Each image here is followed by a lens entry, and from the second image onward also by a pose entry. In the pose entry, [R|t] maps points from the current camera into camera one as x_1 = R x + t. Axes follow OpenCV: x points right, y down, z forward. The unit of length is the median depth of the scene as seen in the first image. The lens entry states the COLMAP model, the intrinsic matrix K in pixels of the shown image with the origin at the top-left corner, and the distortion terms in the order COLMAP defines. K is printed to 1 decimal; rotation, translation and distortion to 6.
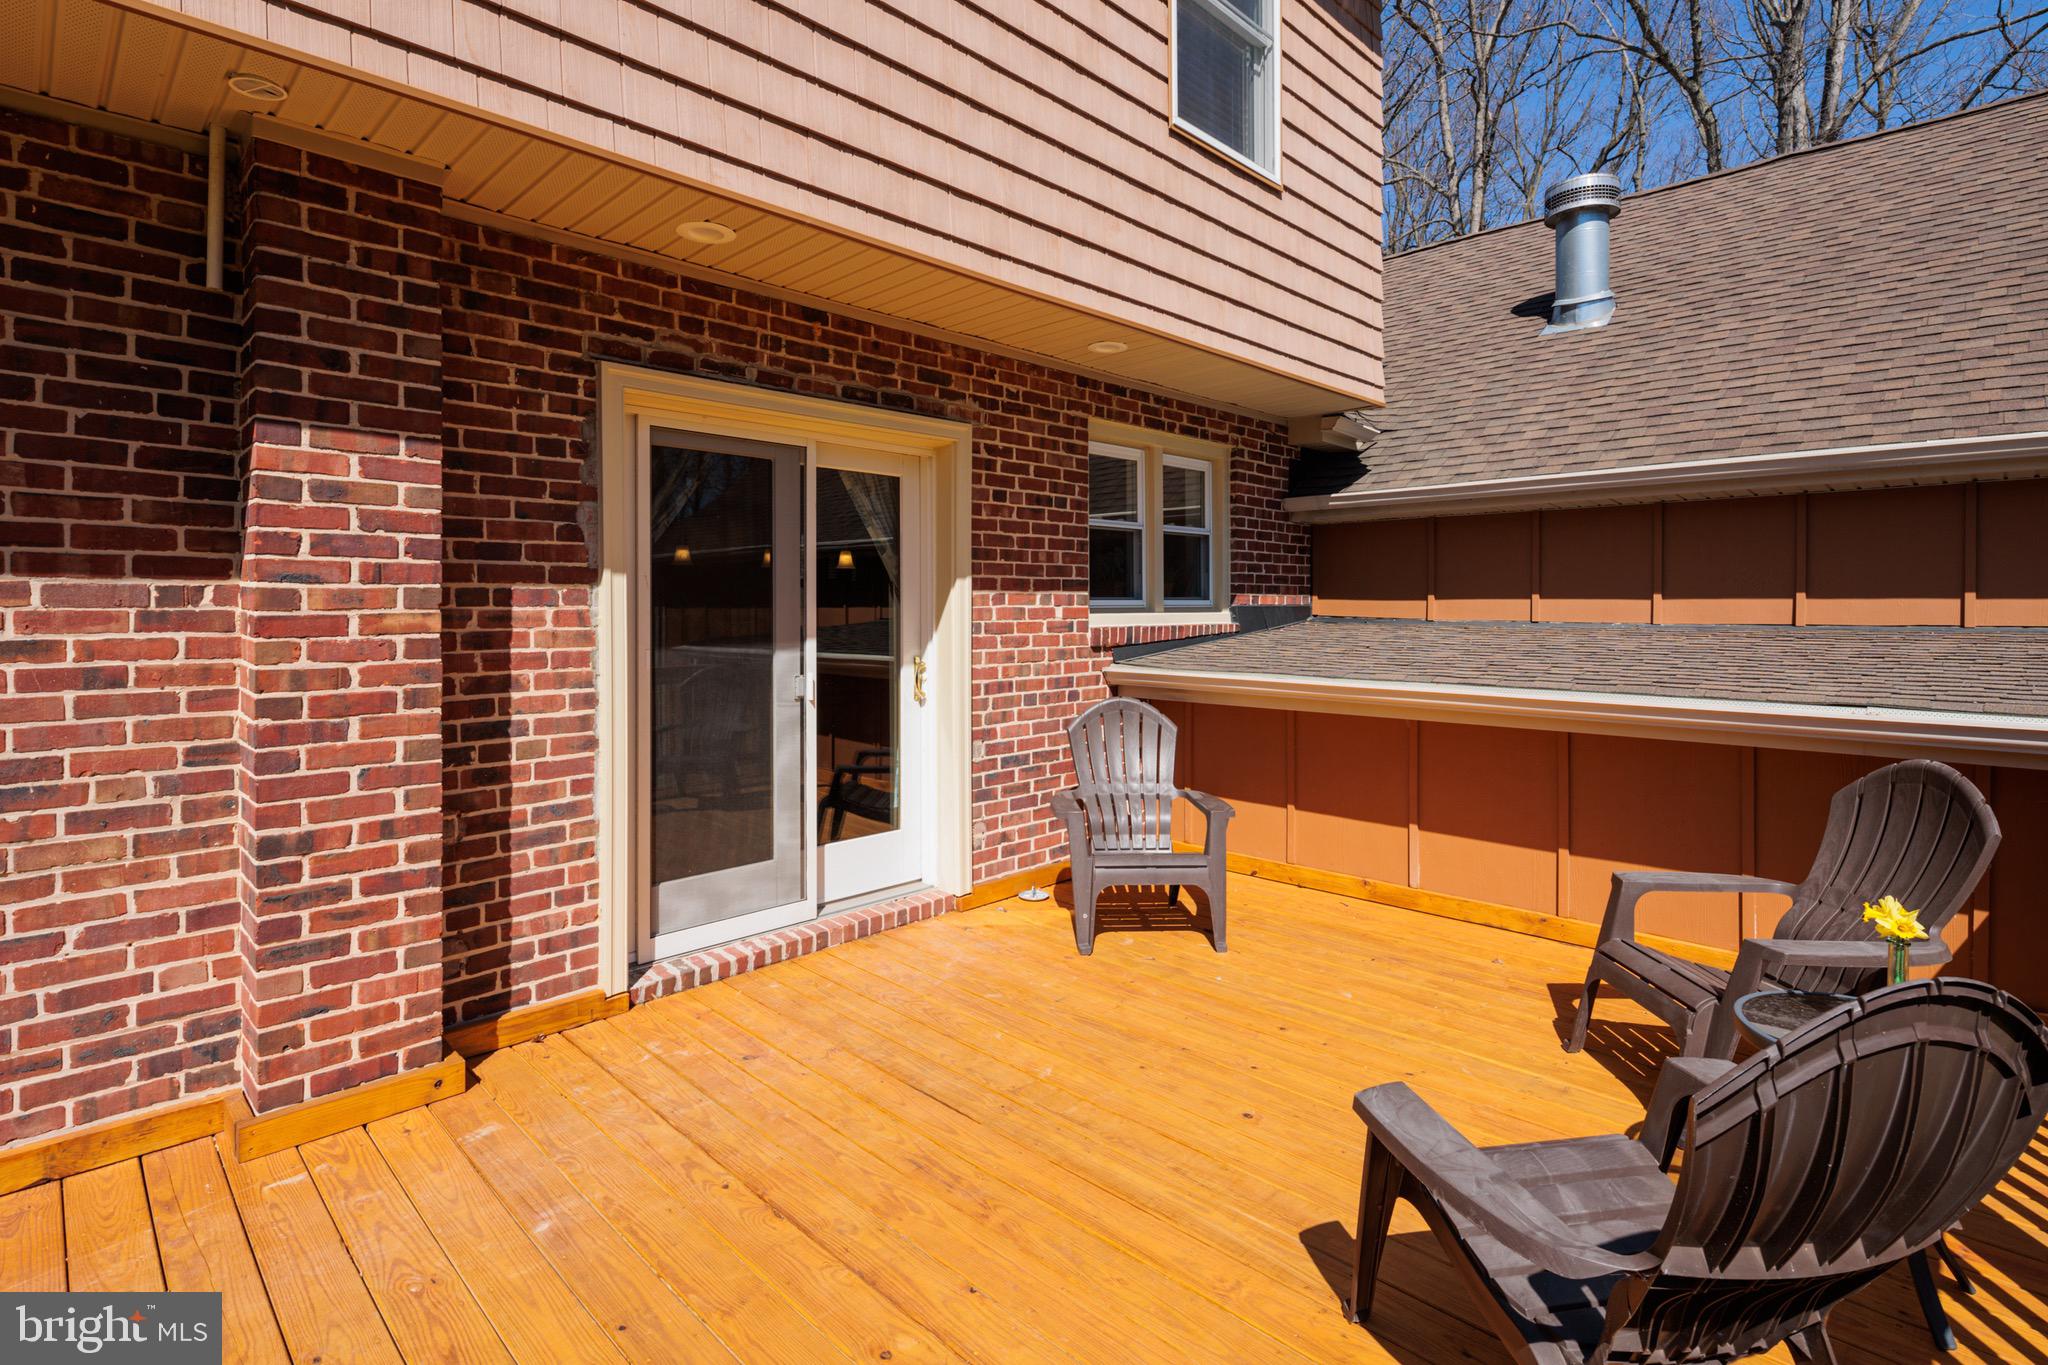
lens RADIAL K [[1003.0, 0, 1024.1], [0, 1003.0, 602.7], [0, 0, 1]] dist [-0.001372, -0.000139]
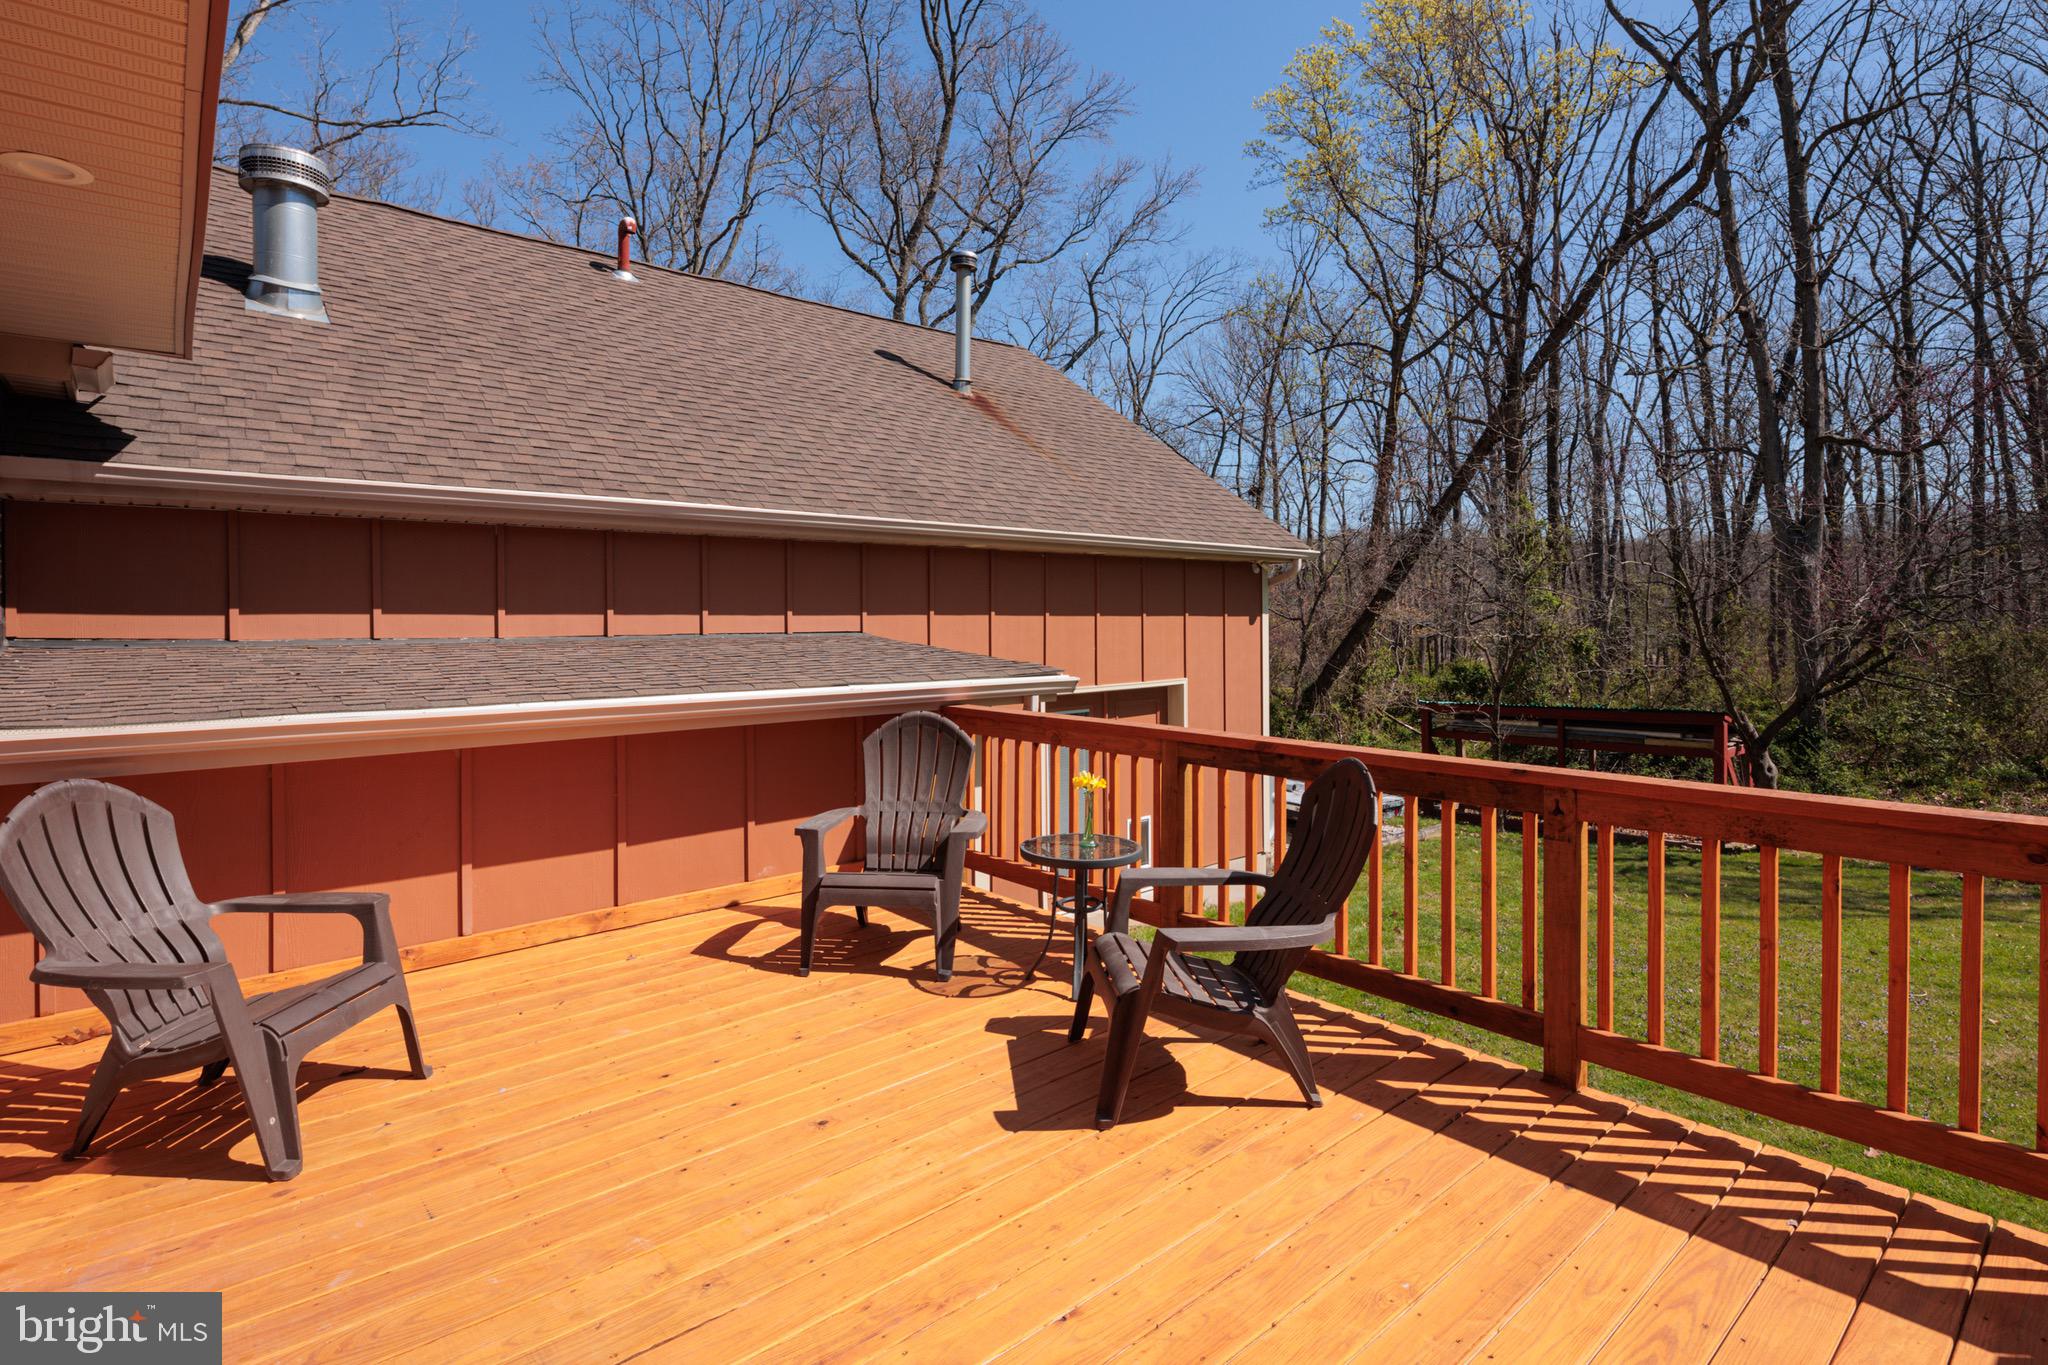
lens RADIAL K [[987.6, 0, 1021.1], [0, 987.6, 619.0], [0, 0, 1]] dist [0.000647, 0.000013]
pose [[0.076460, -0.000969, 0.997072, -0.375957], [0.002323, 0.999997, 0.000794, 0.001342], [-0.997070, 0.002255, 0.076462, 0.361116]]
